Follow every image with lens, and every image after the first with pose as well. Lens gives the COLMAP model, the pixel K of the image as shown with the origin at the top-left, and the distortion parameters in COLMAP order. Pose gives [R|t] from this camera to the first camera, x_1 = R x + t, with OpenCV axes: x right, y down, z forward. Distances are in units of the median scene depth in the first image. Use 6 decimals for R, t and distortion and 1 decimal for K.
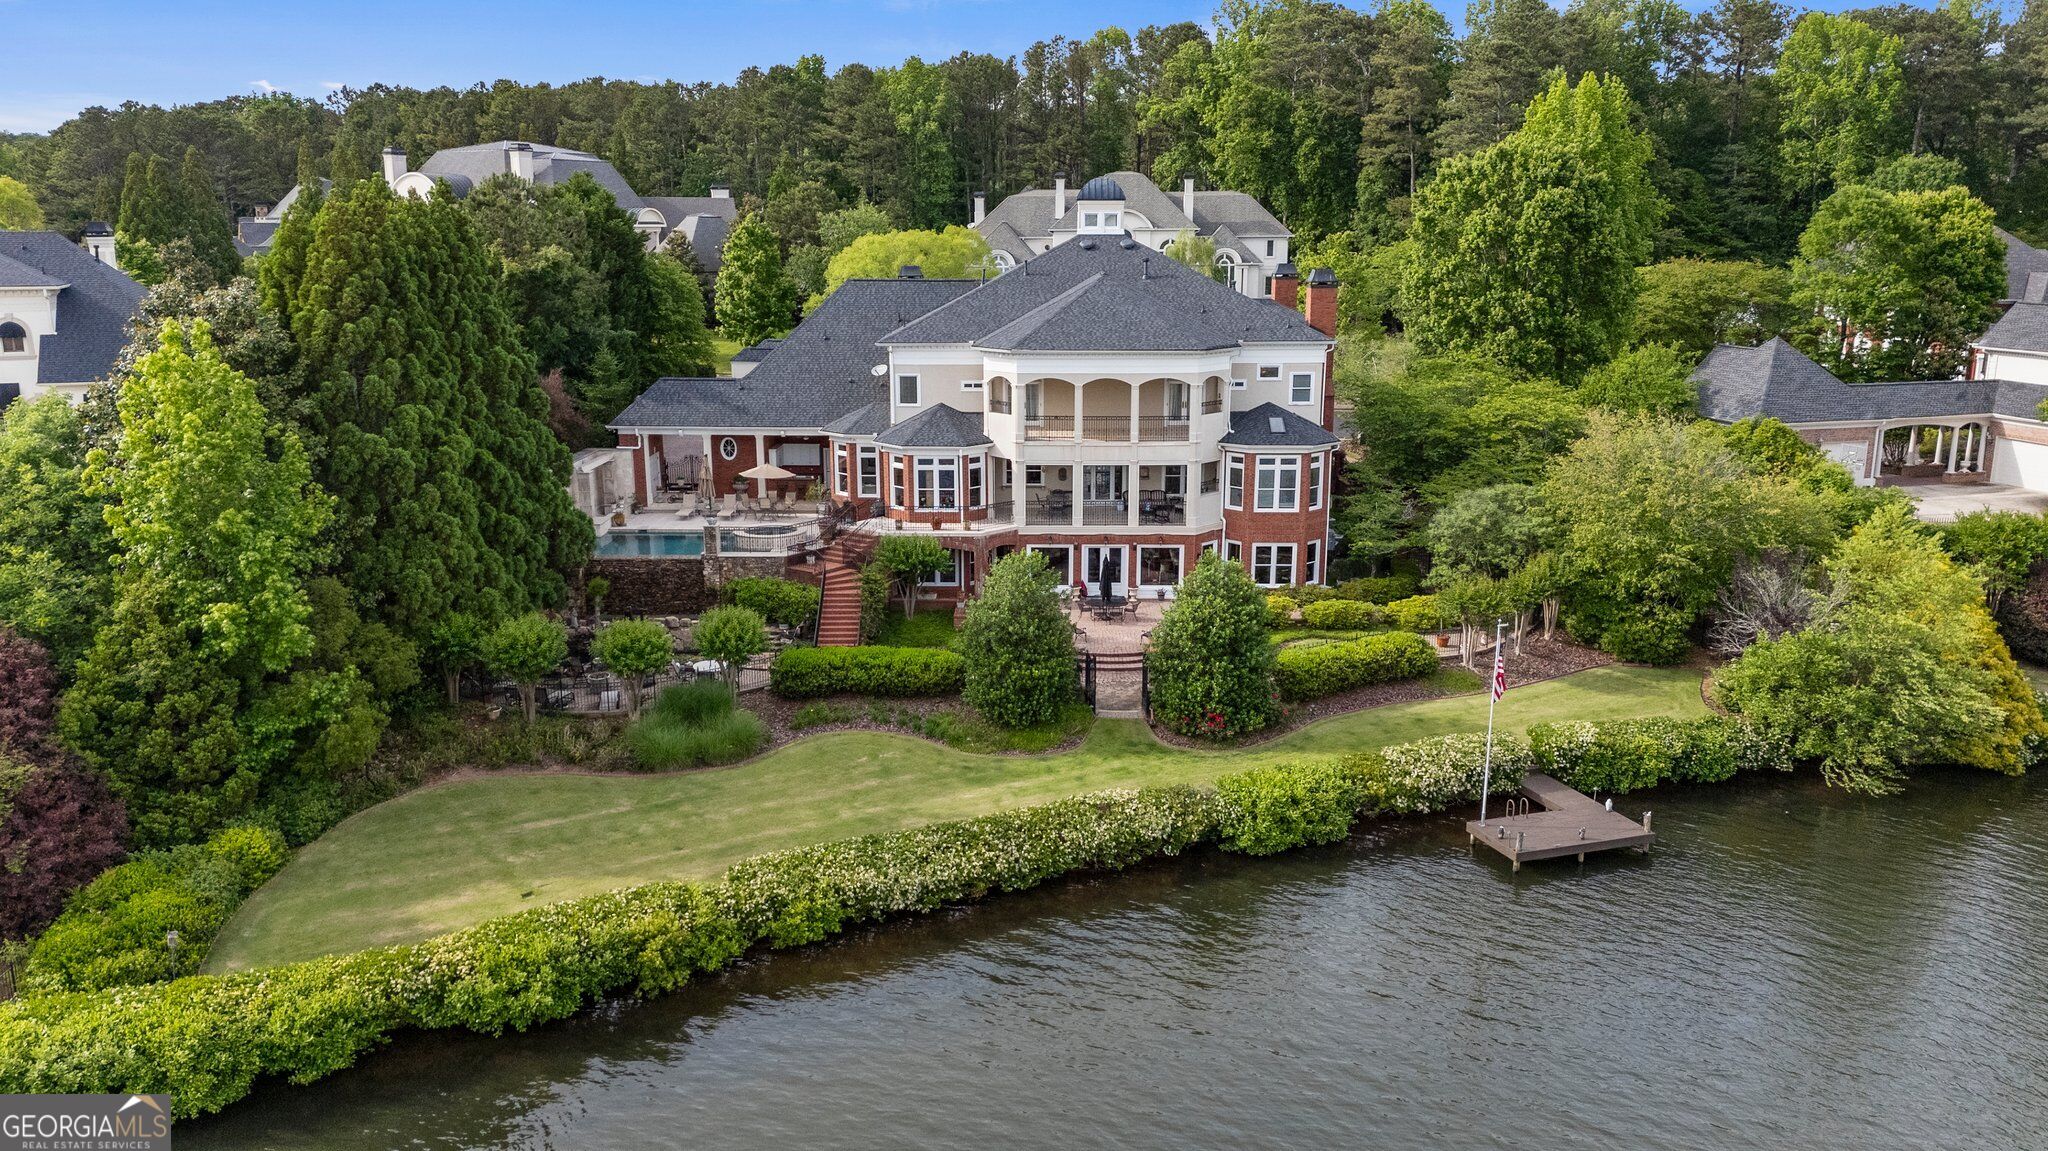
lens RADIAL K [[1518.3, 0, 1025.6], [0, 1518.3, 559.9], [0, 0, 1]] dist [0.179192, -0.392294]
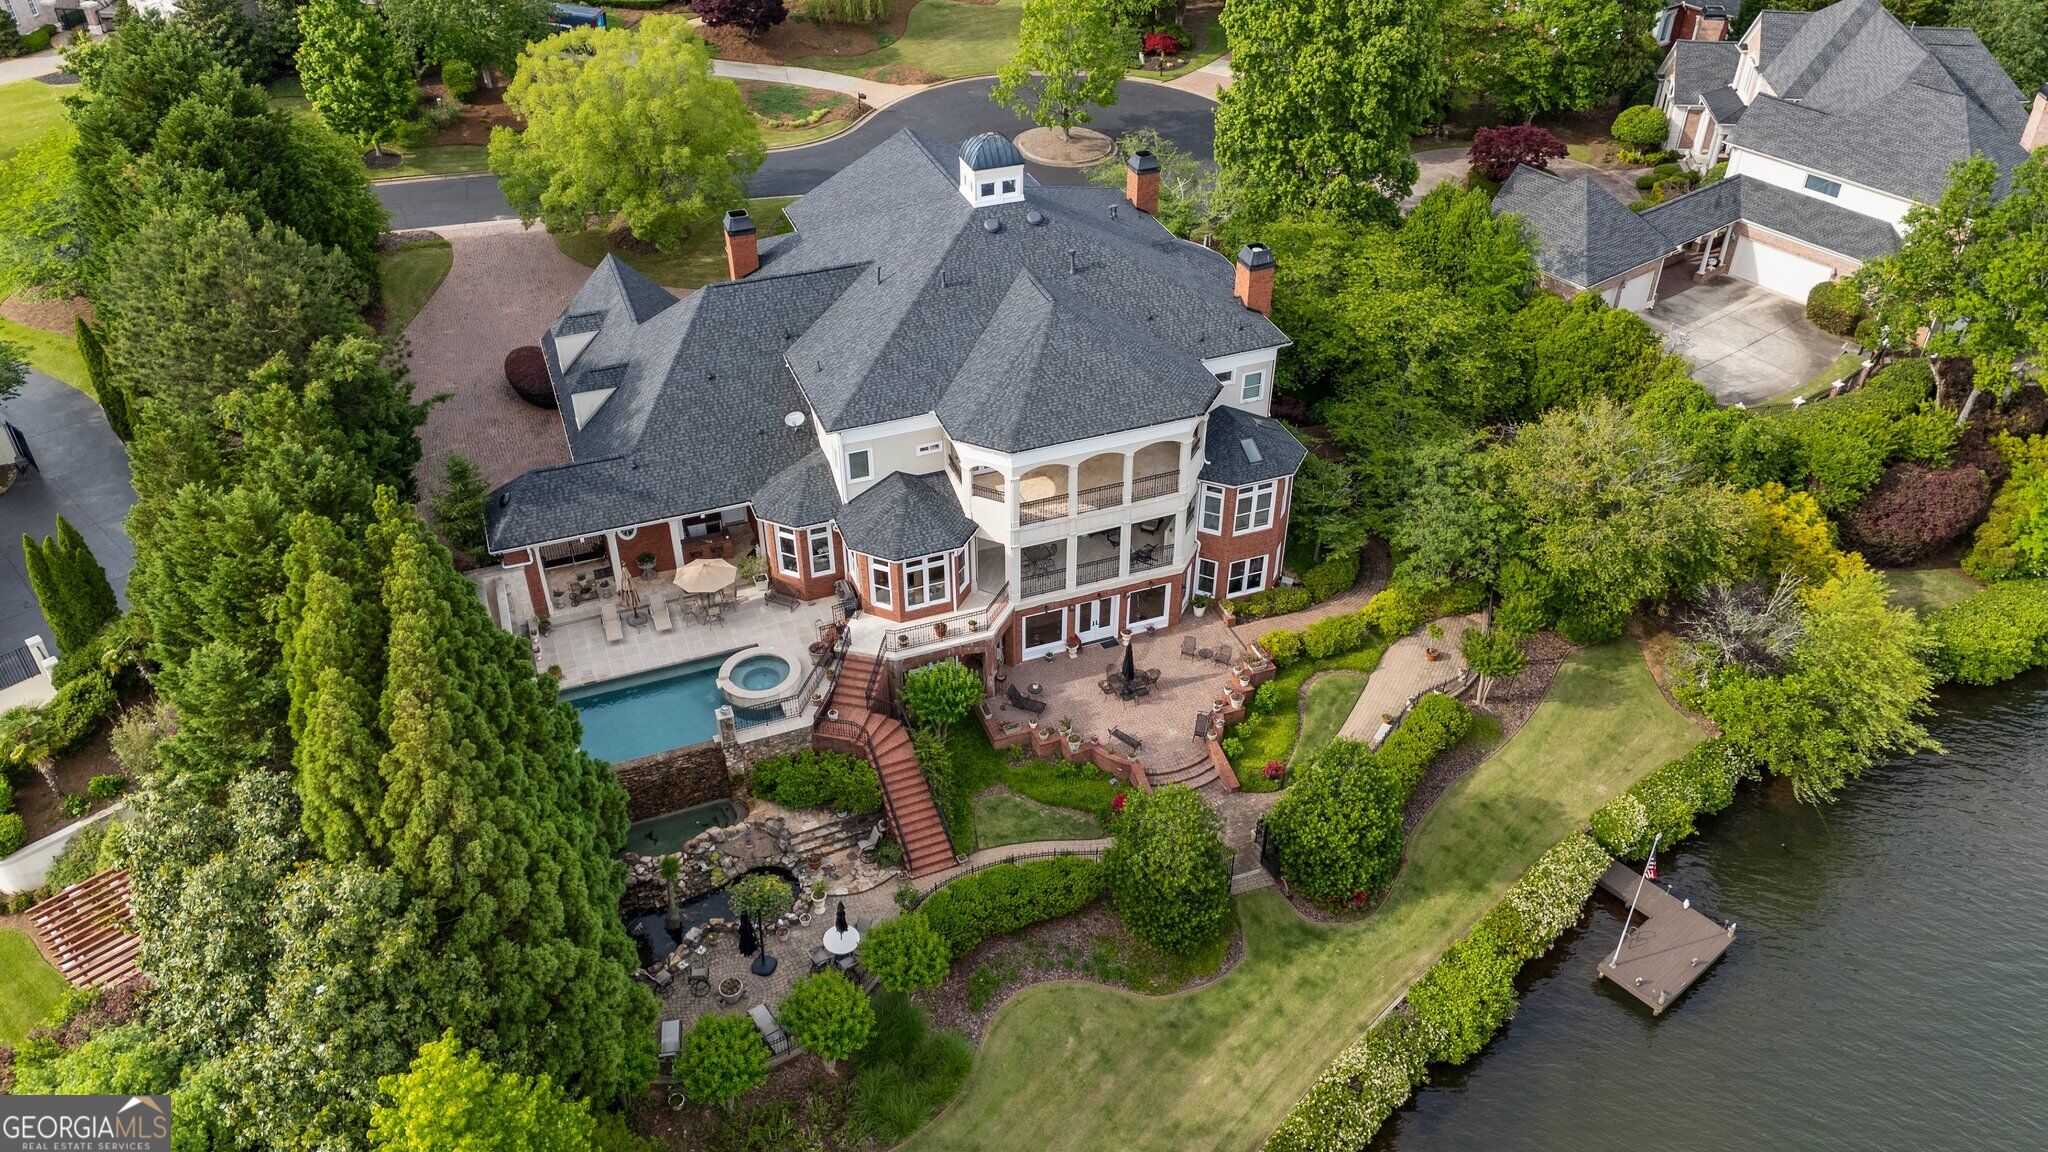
lens RADIAL K [[1518.3, 0, 1025.6], [0, 1518.3, 560.4], [0, 0, 1]] dist [0.179192, -0.392294]
pose [[0.926357, -0.218988, 0.306442, -0.284496], [0.080850, 0.910255, 0.406077, -0.433606], [-0.367866, -0.351397, 0.860927, 0.188783]]
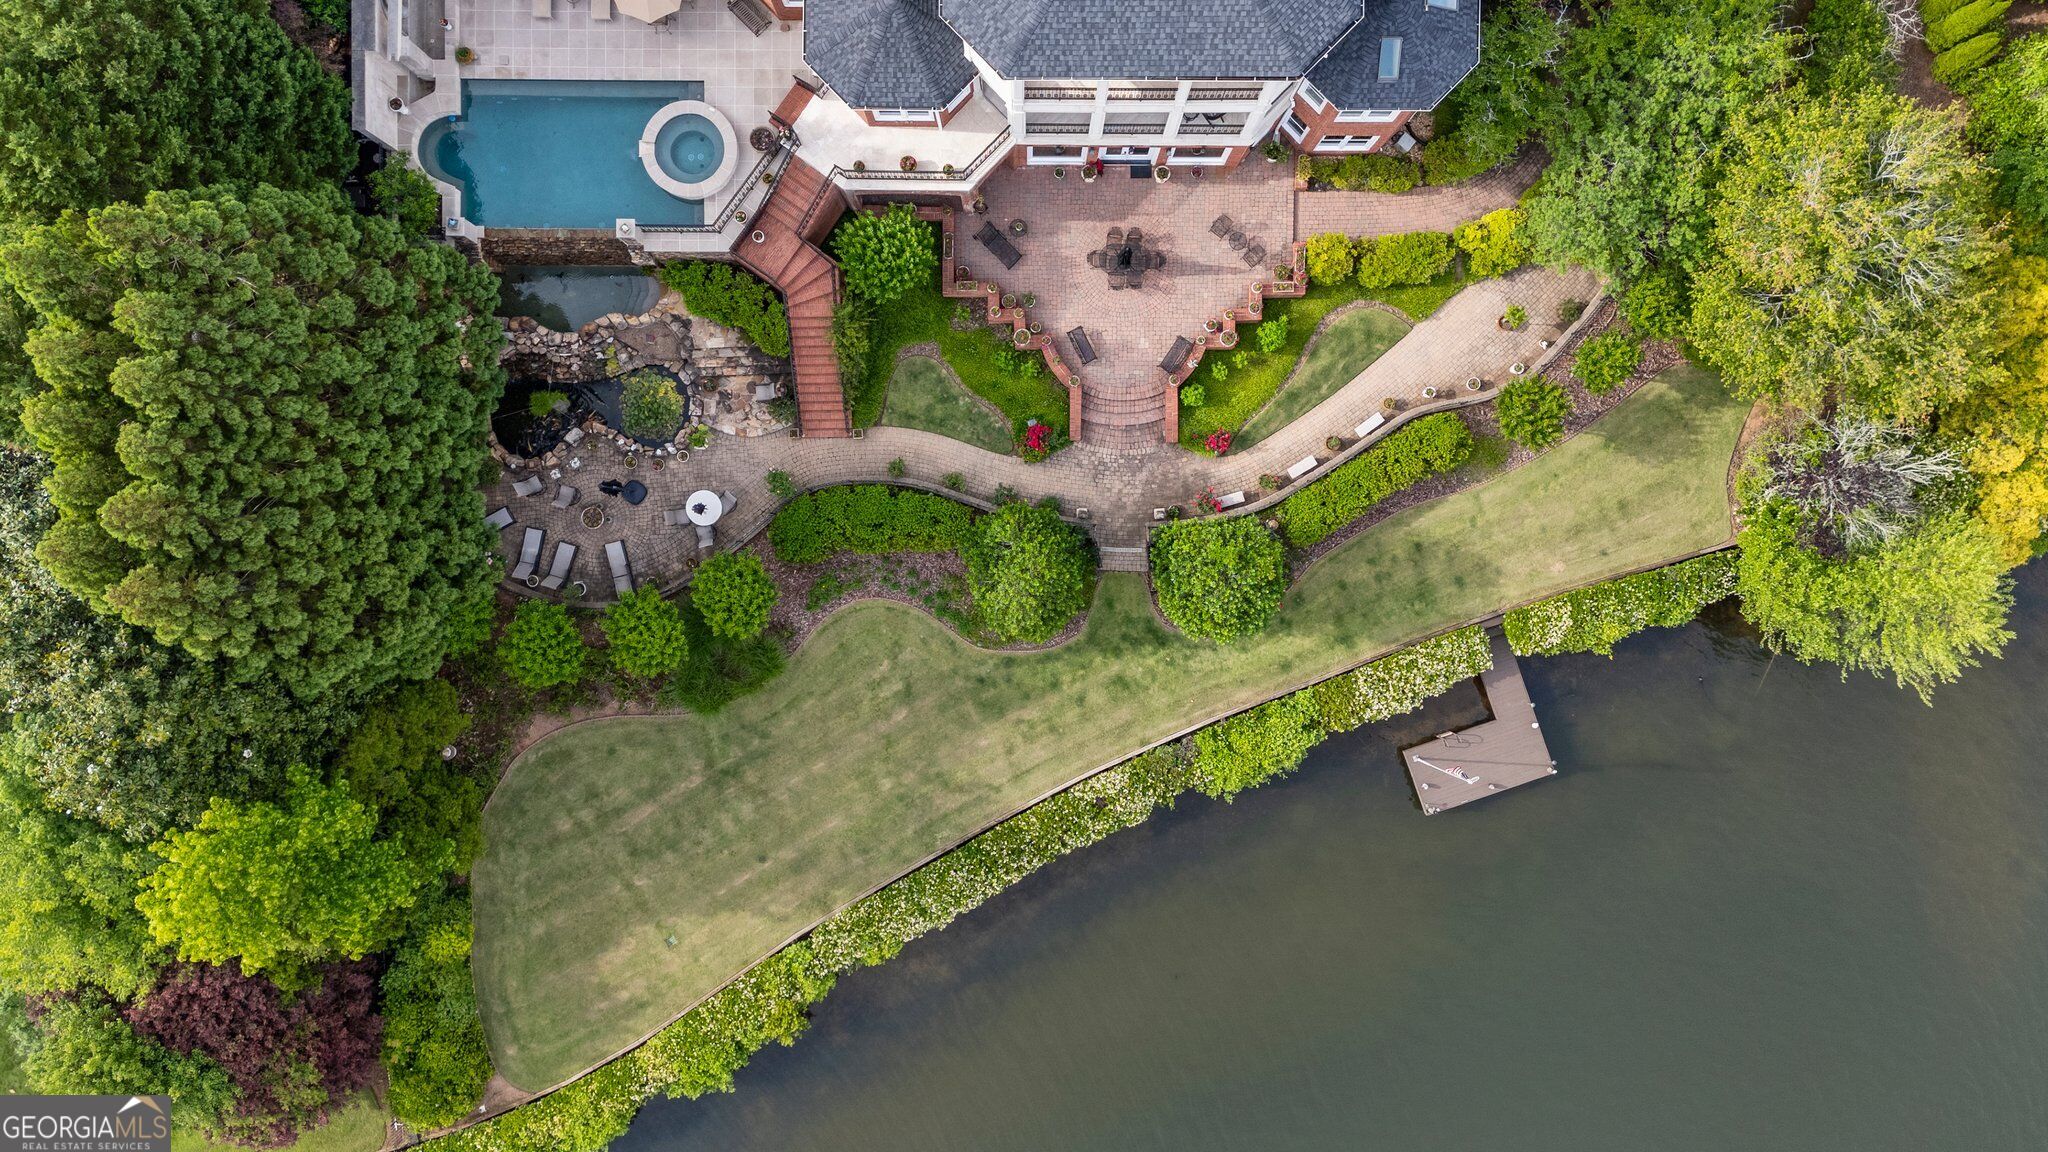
lens RADIAL K [[1523.2, 0, 1028.2], [0, 1523.2, 562.2], [0, 0, 1]] dist [0.095244, -0.116104]
pose [[0.999893, -0.014582, 0.000729, -0.002324], [0.002359, 0.210646, 0.977560, -0.723956], [-0.014408, -0.977454, 0.210658, 0.636832]]
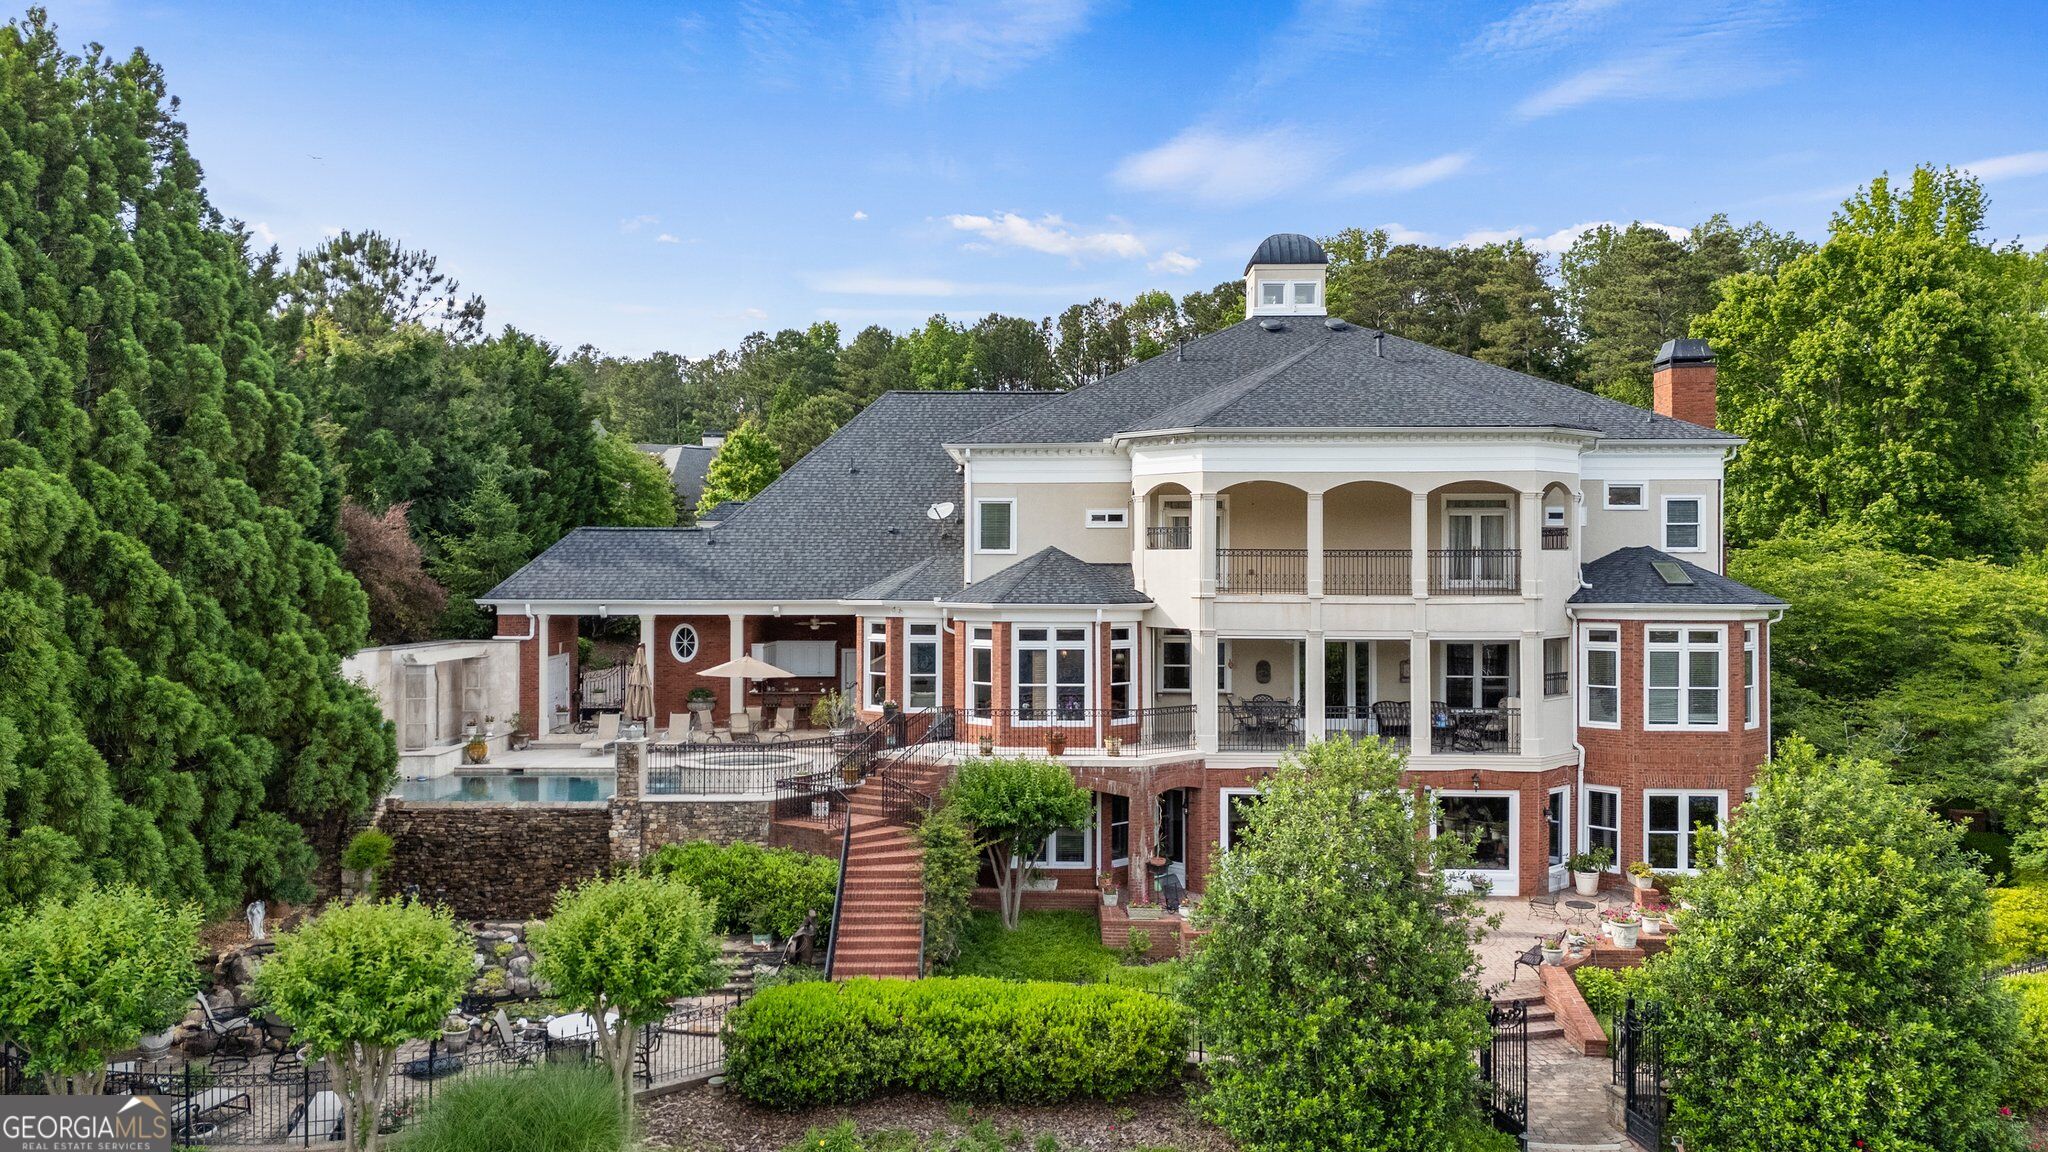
lens RADIAL K [[1523.2, 0, 1028.2], [0, 1523.2, 562.2], [0, 0, 1]] dist [0.095244, -0.116104]
pose [[0.999977, 0.002880, 0.006097, -0.071238], [-0.001455, 0.975061, -0.221933, 0.032044], [-0.006585, 0.221919, 0.975043, 0.458766]]
